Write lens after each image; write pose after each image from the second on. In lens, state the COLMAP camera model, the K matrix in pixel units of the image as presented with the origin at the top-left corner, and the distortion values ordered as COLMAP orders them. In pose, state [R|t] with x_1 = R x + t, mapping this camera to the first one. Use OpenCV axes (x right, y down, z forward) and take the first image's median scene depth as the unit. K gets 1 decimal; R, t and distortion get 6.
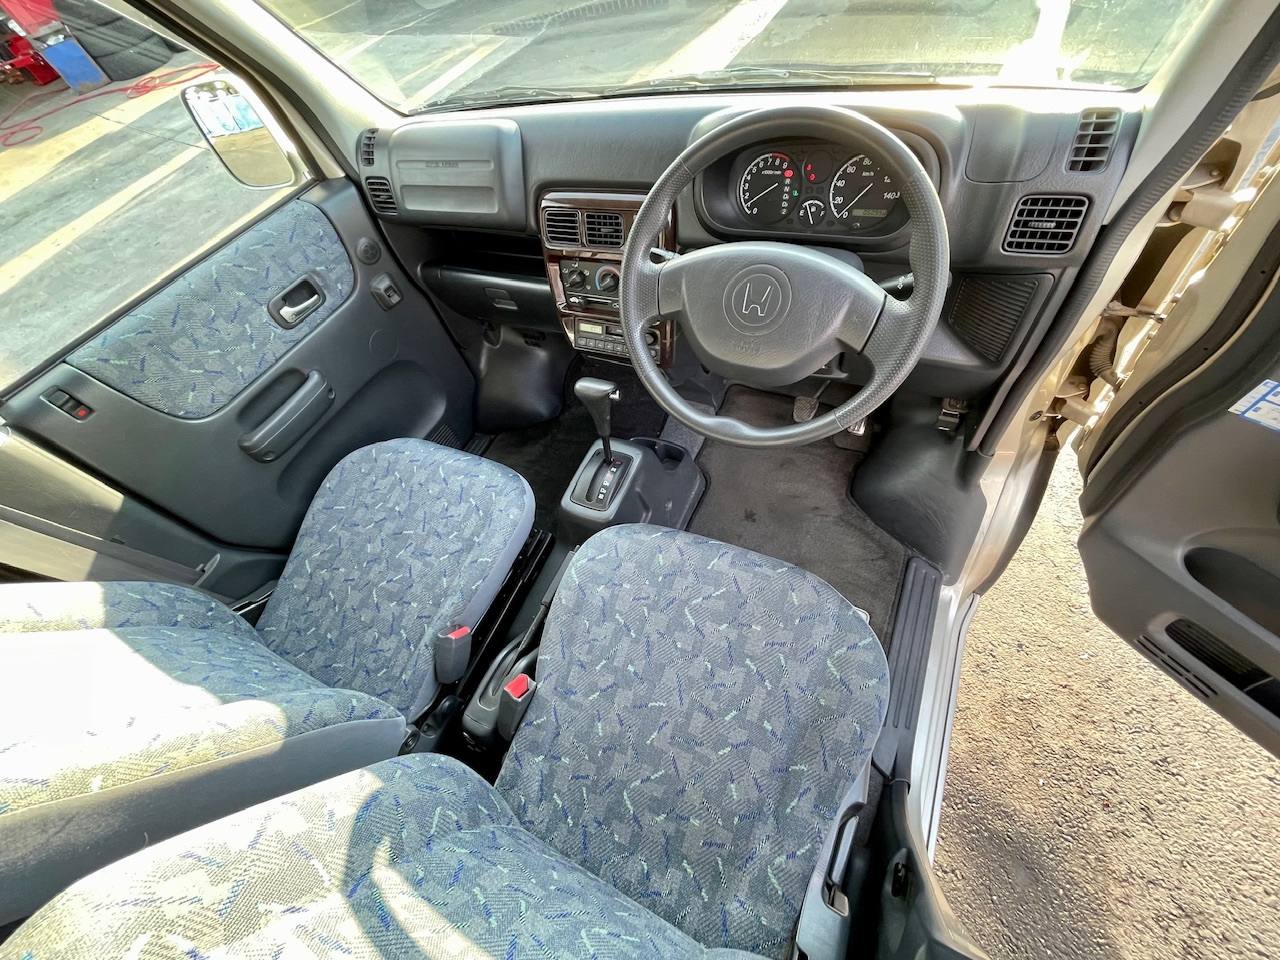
lens RADIAL K [[517.7, 0, 632.0], [0, 517.7, 479.5], [0, 0, 1]] dist [-0.000451, 0.000059]
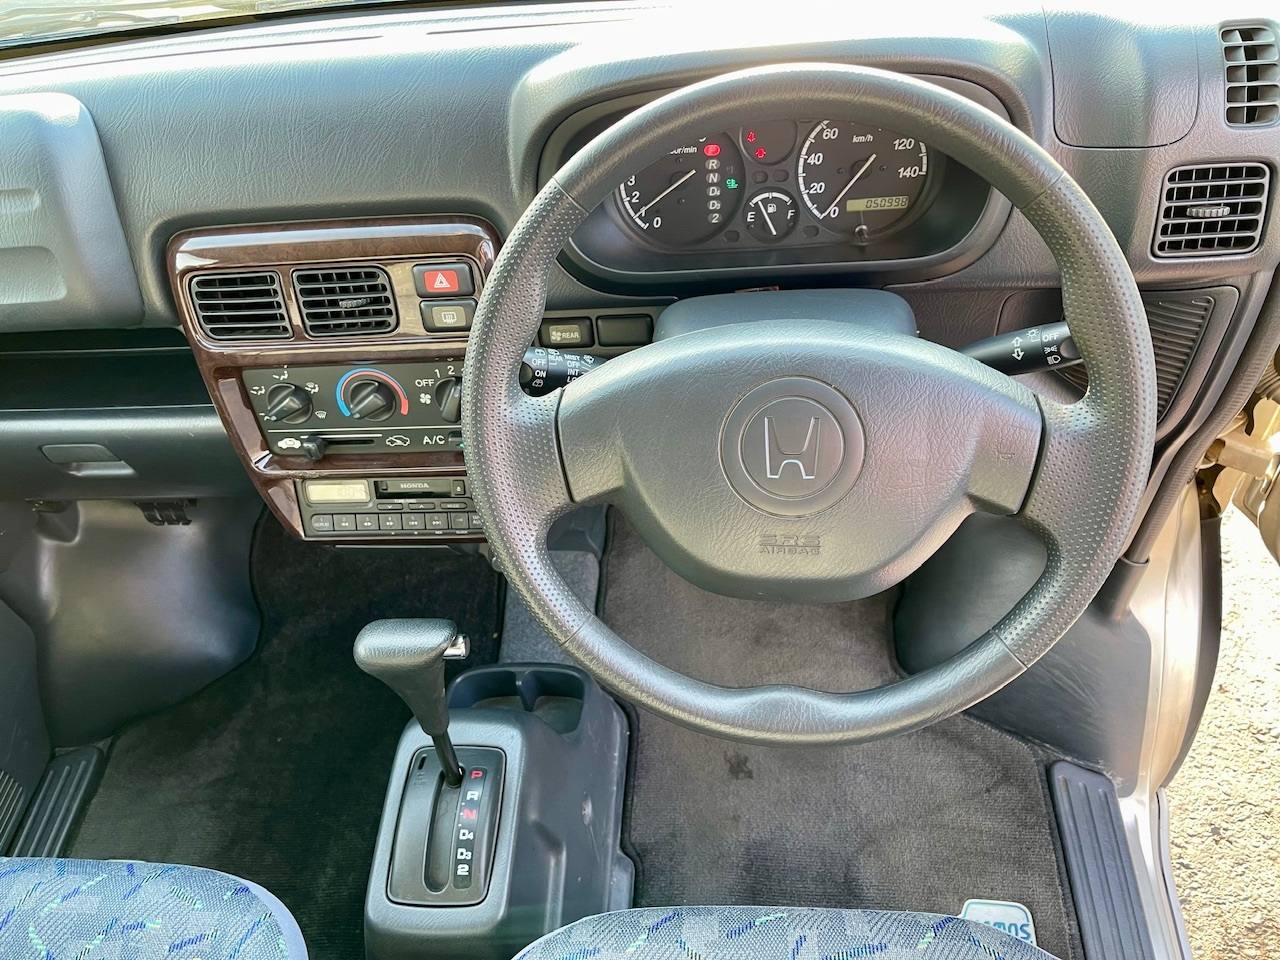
lens RADIAL K [[987.7, 0, 640.0], [0, 987.7, 480.0], [0, 0, 1]] dist [0.055115, -0.094129]
pose [[0.923337, -0.229041, 0.308204, -0.111282], [0.263775, 0.961616, -0.075610, -0.187567], [-0.279056, 0.151110, 0.948311, 0.123711]]
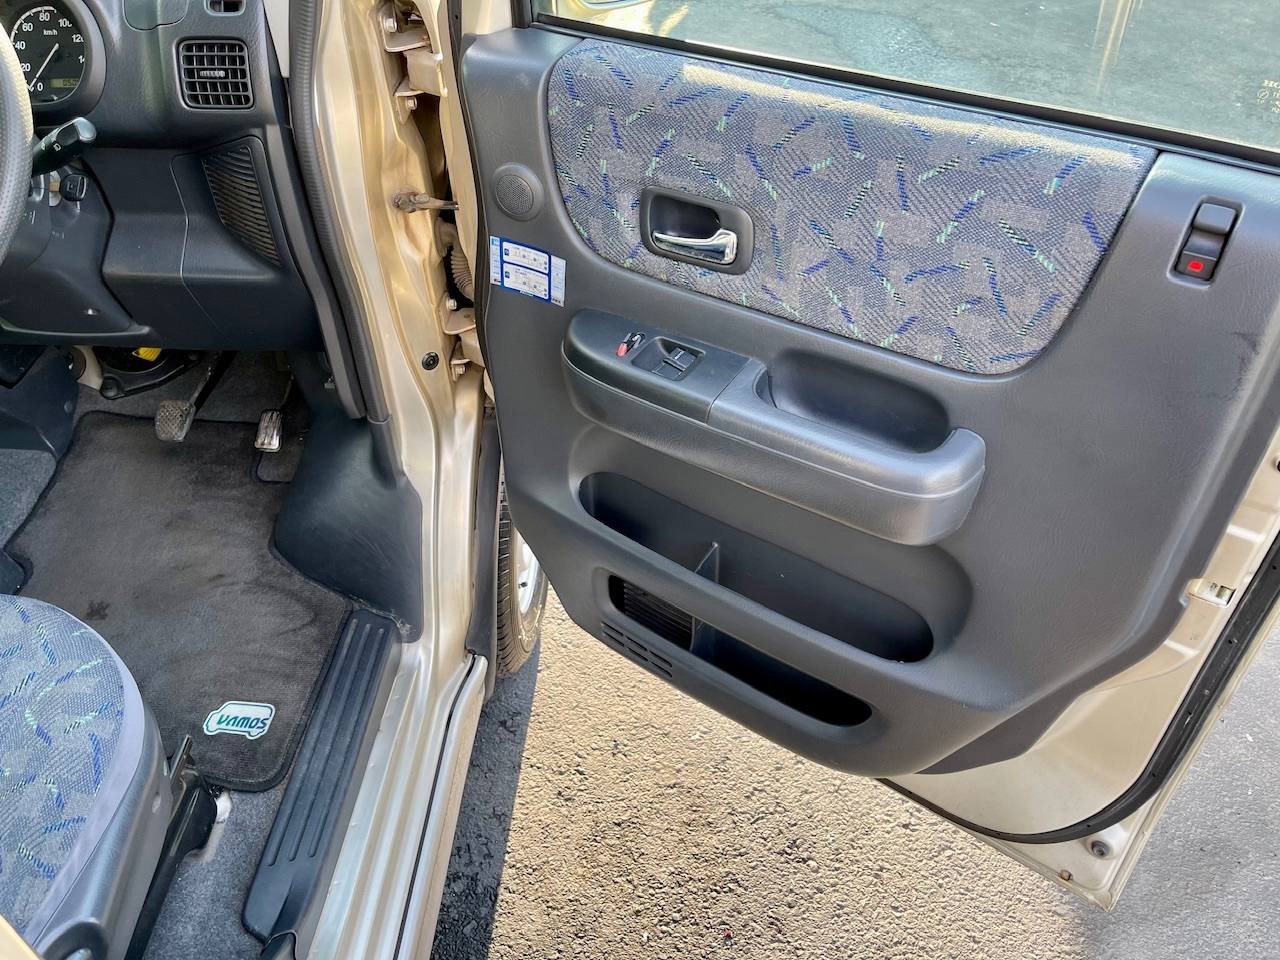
lens RADIAL K [[972.8, 0, 640.0], [0, 972.8, 480.0], [0, 0, 1]] dist [0.051432, -0.073430]
pose [[0.905108, -0.116951, 0.408781, 0.443590], [0.213985, 0.956088, -0.200264, 0.357557], [-0.367410, 0.268733, 0.890389, -0.275442]]
